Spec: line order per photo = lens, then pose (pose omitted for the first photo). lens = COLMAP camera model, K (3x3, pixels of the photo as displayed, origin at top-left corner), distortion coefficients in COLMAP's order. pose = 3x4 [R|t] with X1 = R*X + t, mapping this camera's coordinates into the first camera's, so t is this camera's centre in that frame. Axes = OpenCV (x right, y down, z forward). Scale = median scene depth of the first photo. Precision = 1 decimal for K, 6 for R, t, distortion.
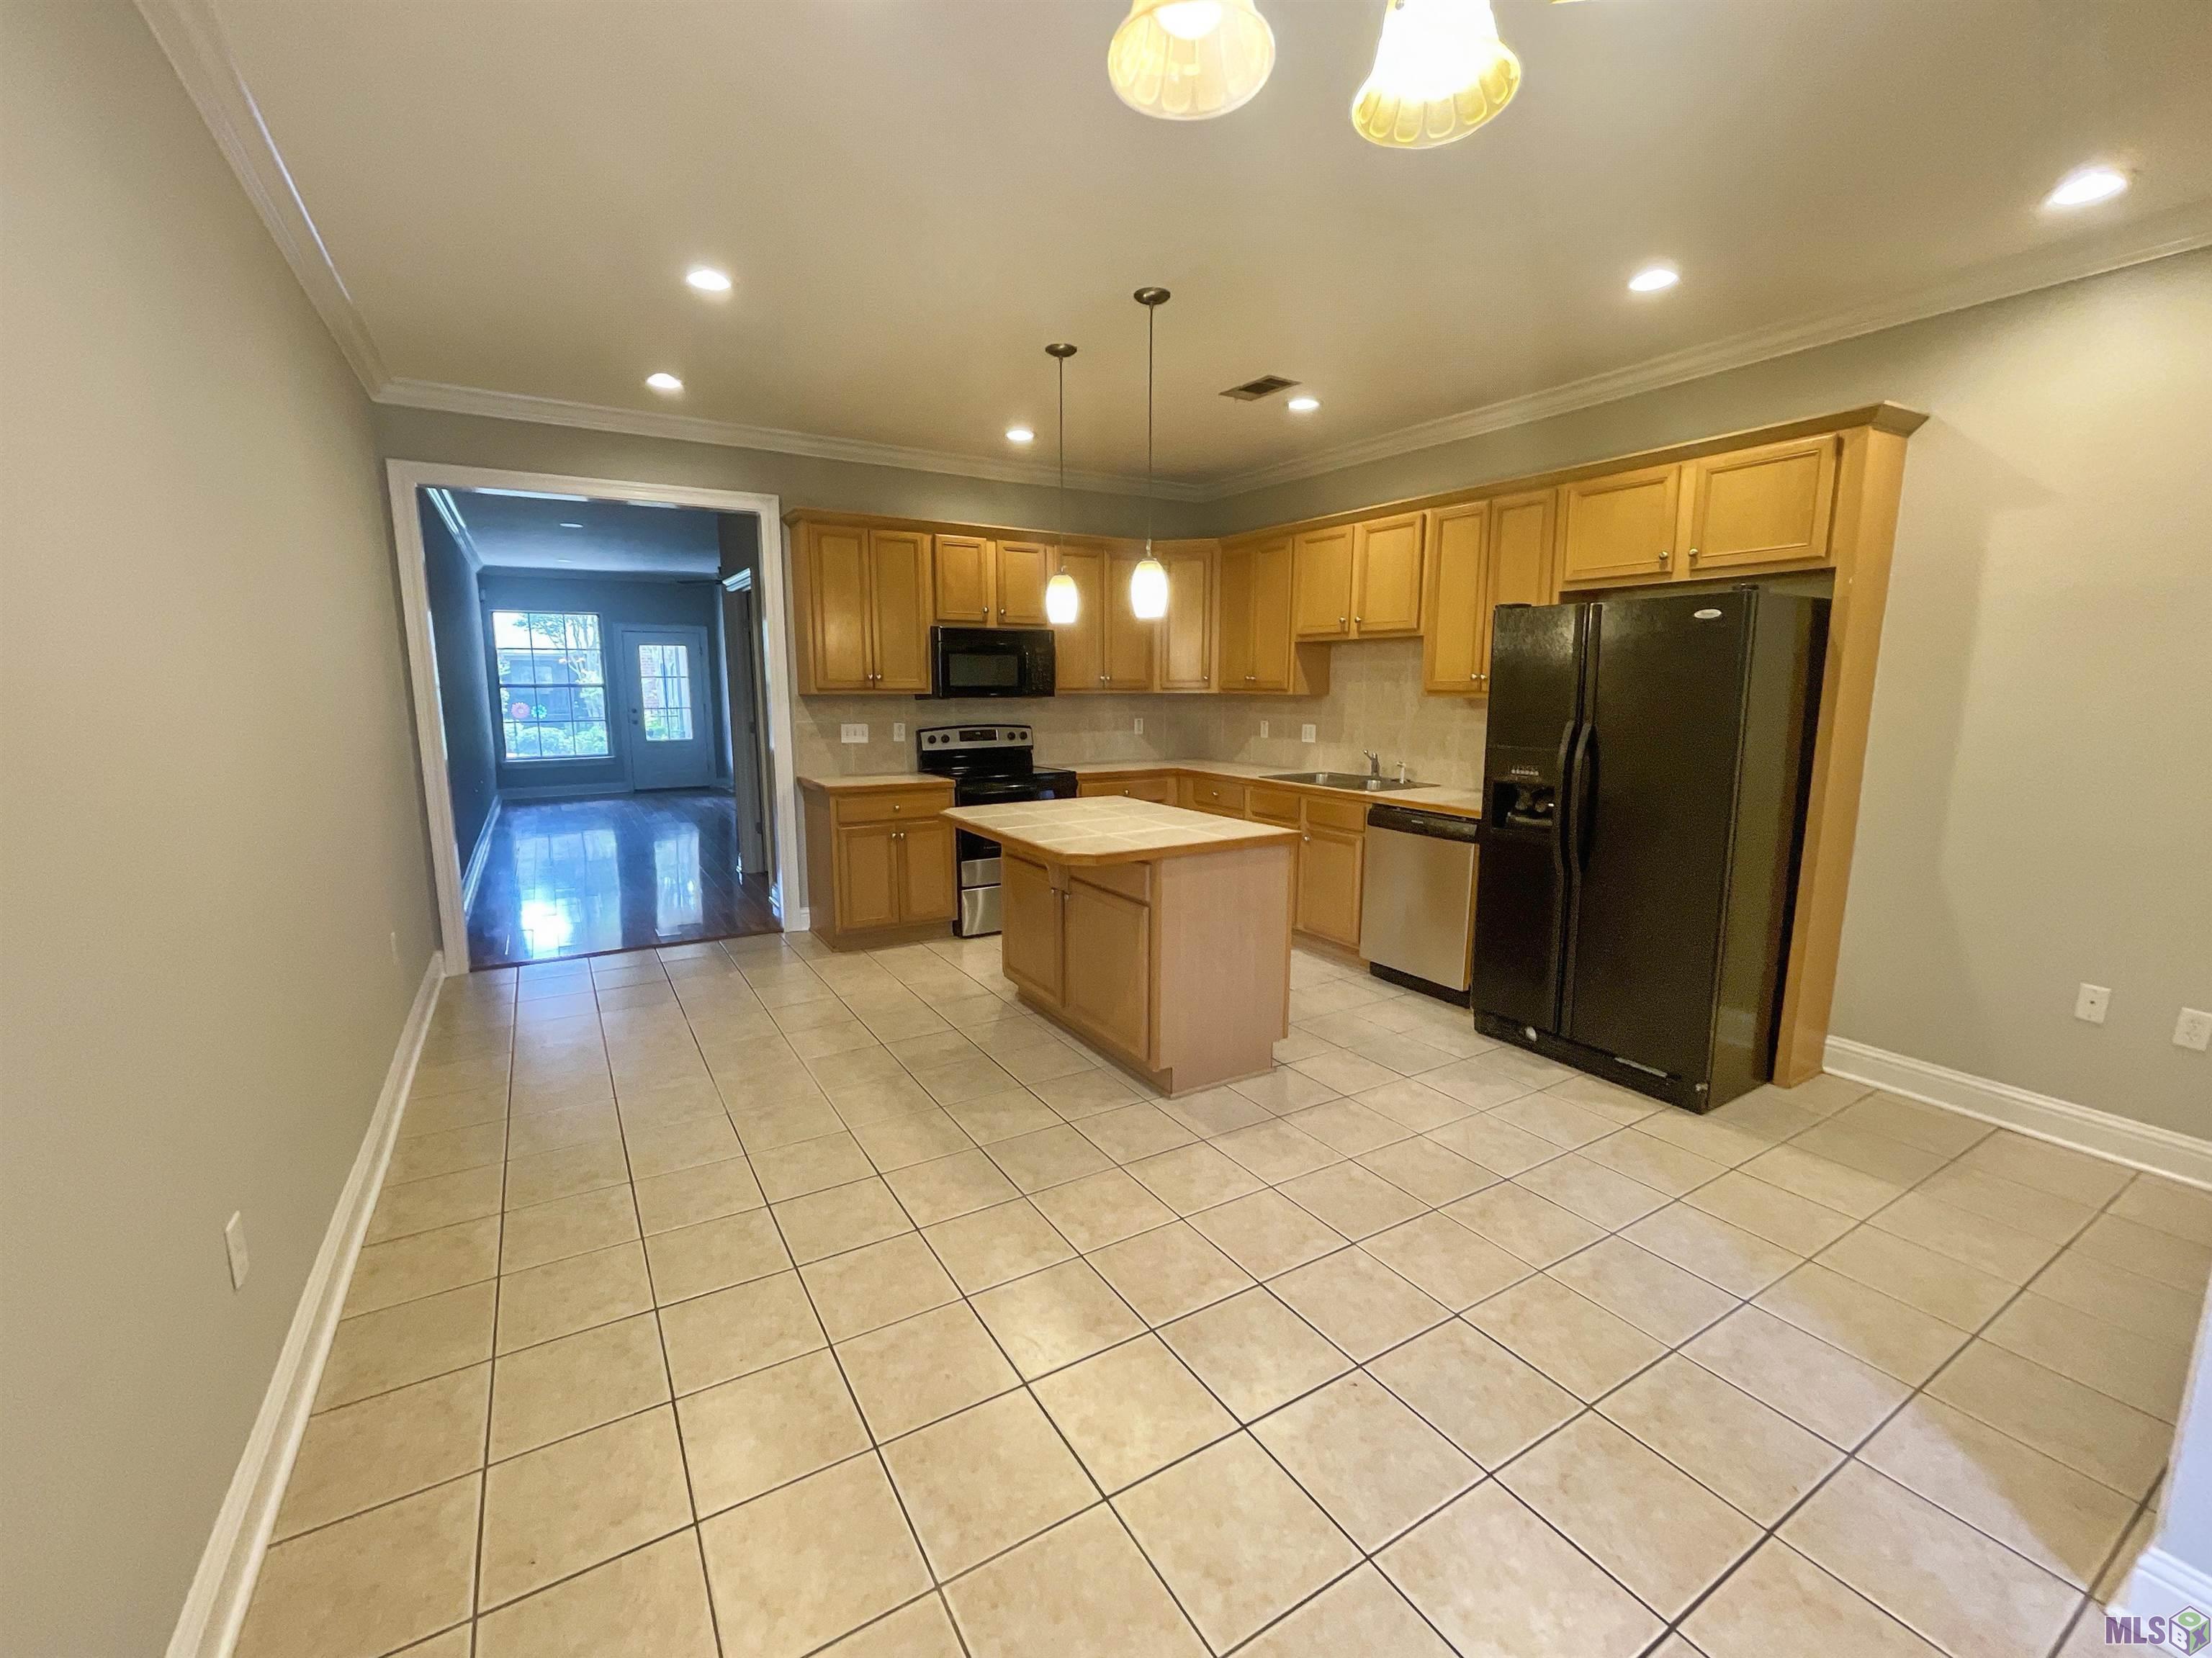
lens RADIAL K [[906.1, 0, 1082.6], [0, 906.1, 831.1], [0, 0, 1]] dist [-0.003695, 0.002566]
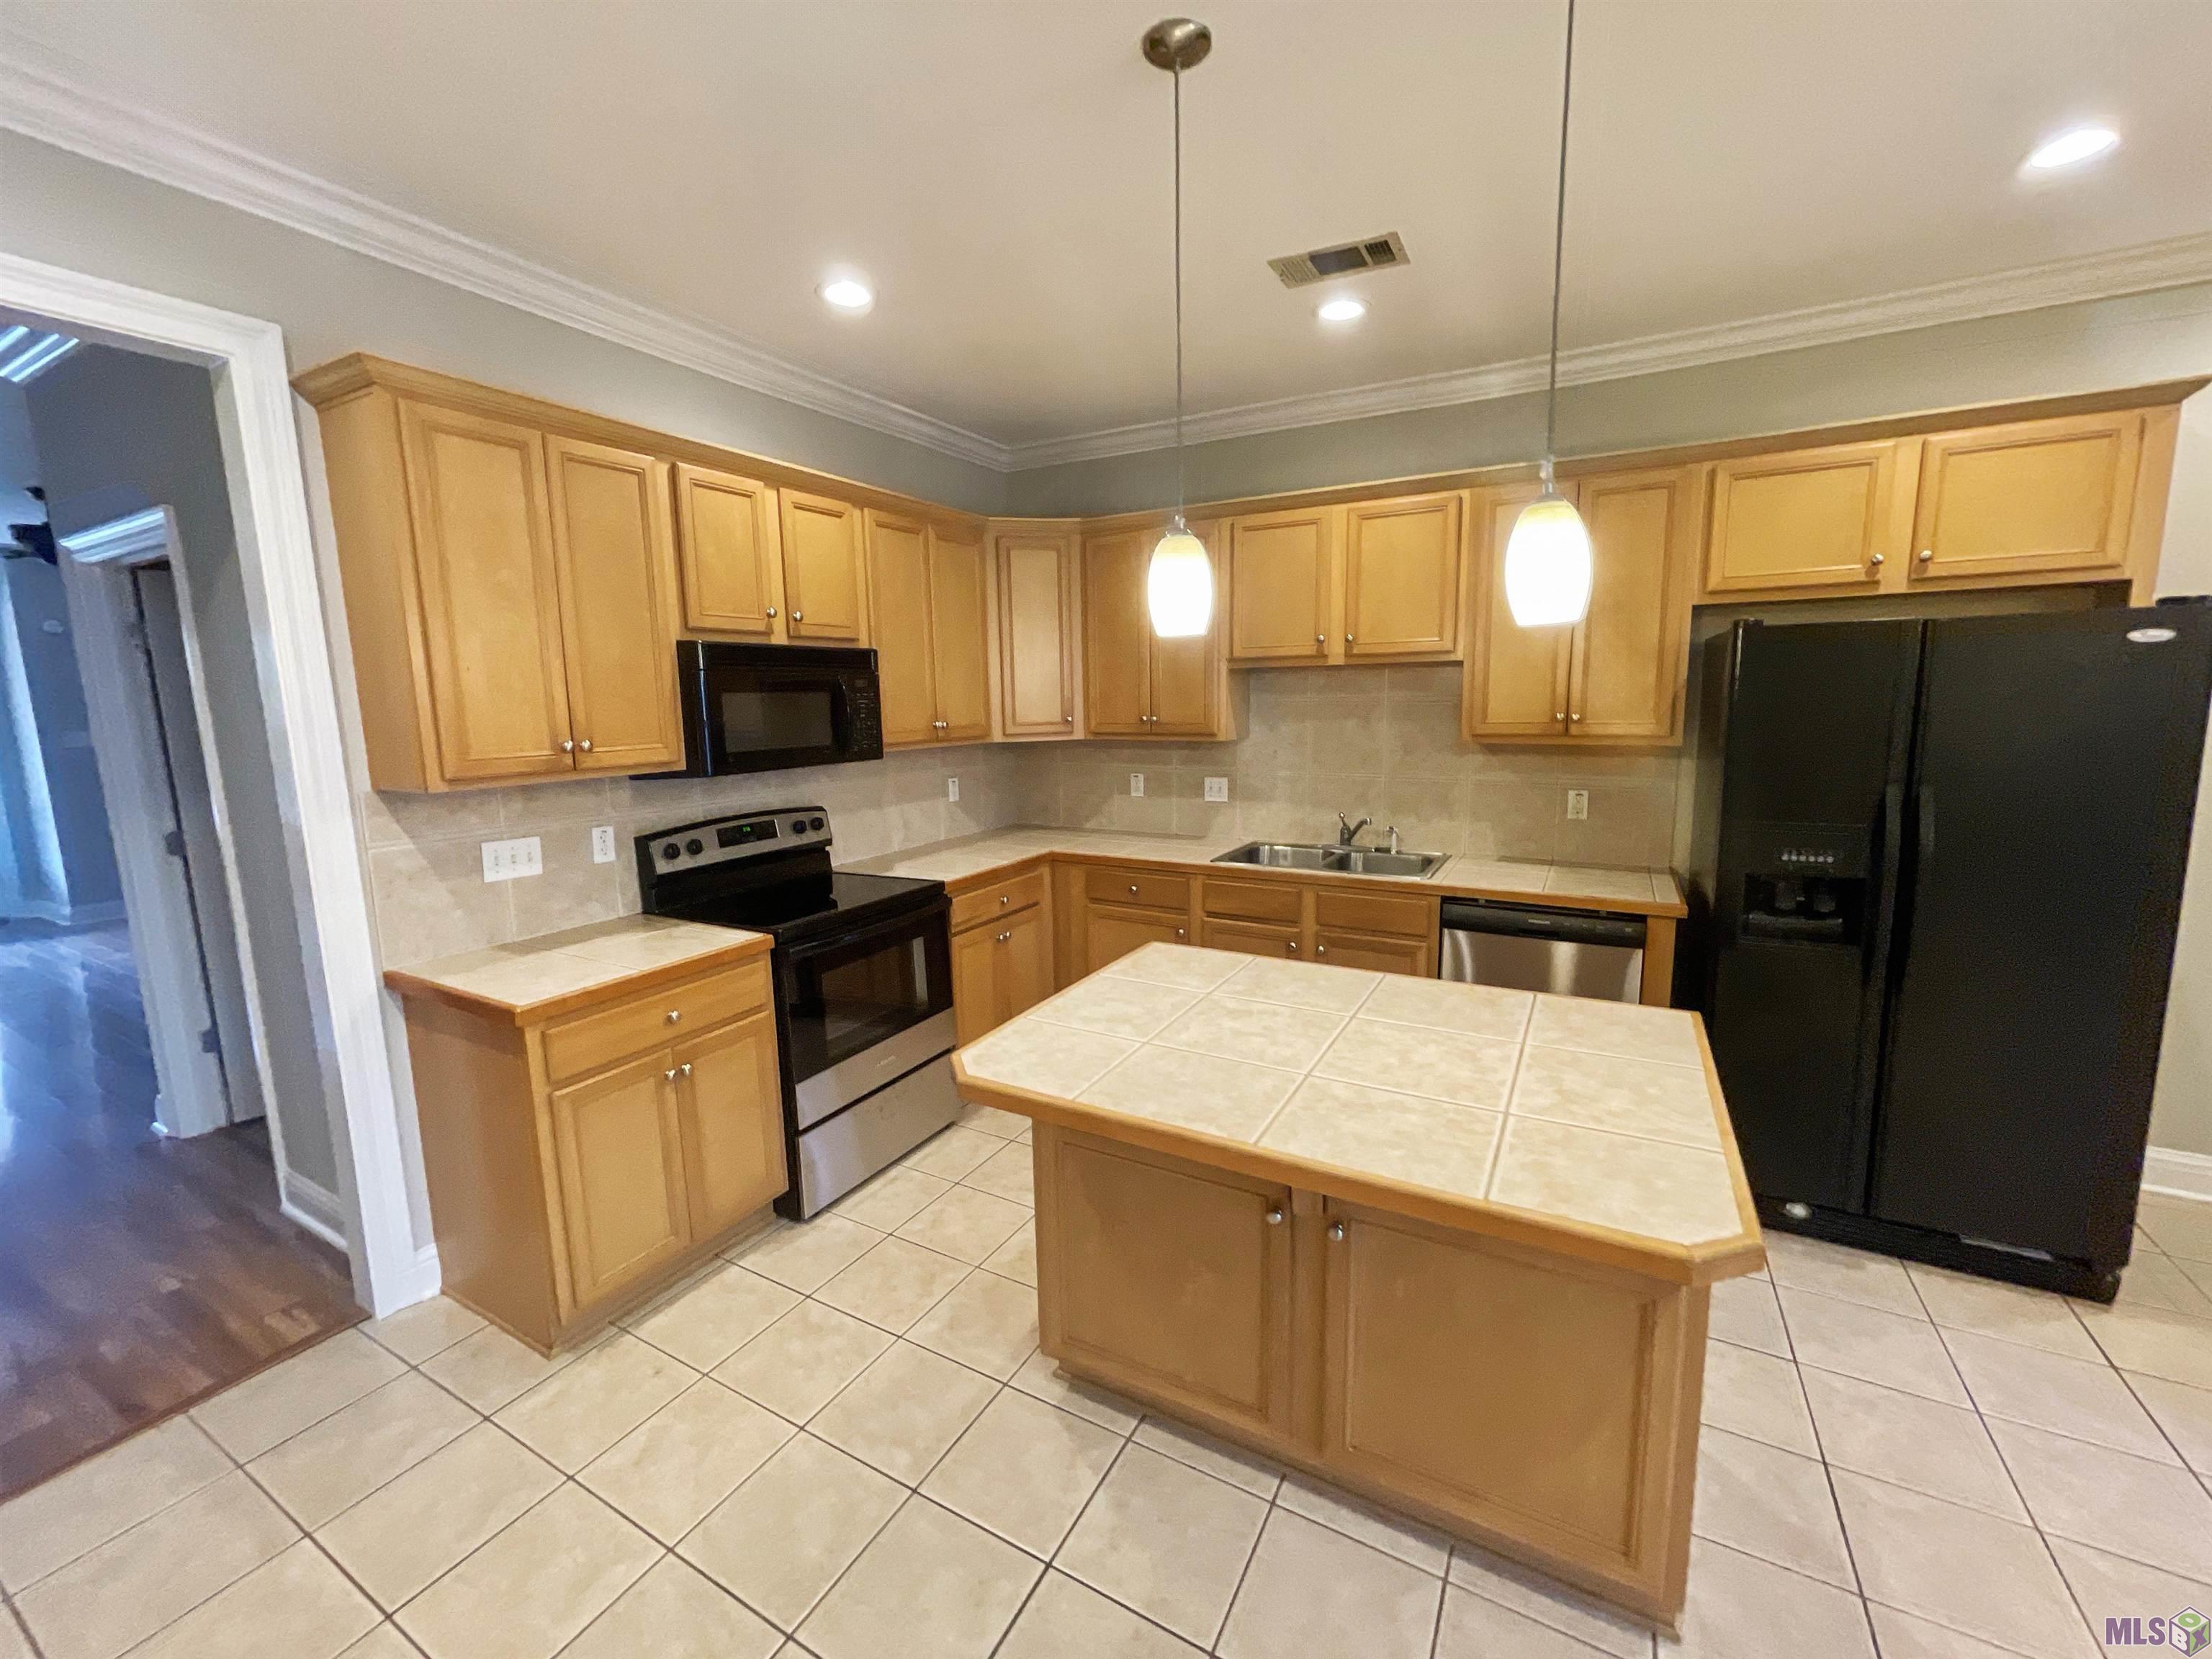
lens RADIAL K [[906.1, 0, 1102.8], [0, 906.1, 833.2], [0, 0, 1]] dist [-0.003695, 0.002566]
pose [[0.869590, -0.091876, 0.485152, -0.215171], [0.100694, 0.994886, 0.007923, -0.095727], [-0.483399, 0.041962, 0.874394, 0.431154]]
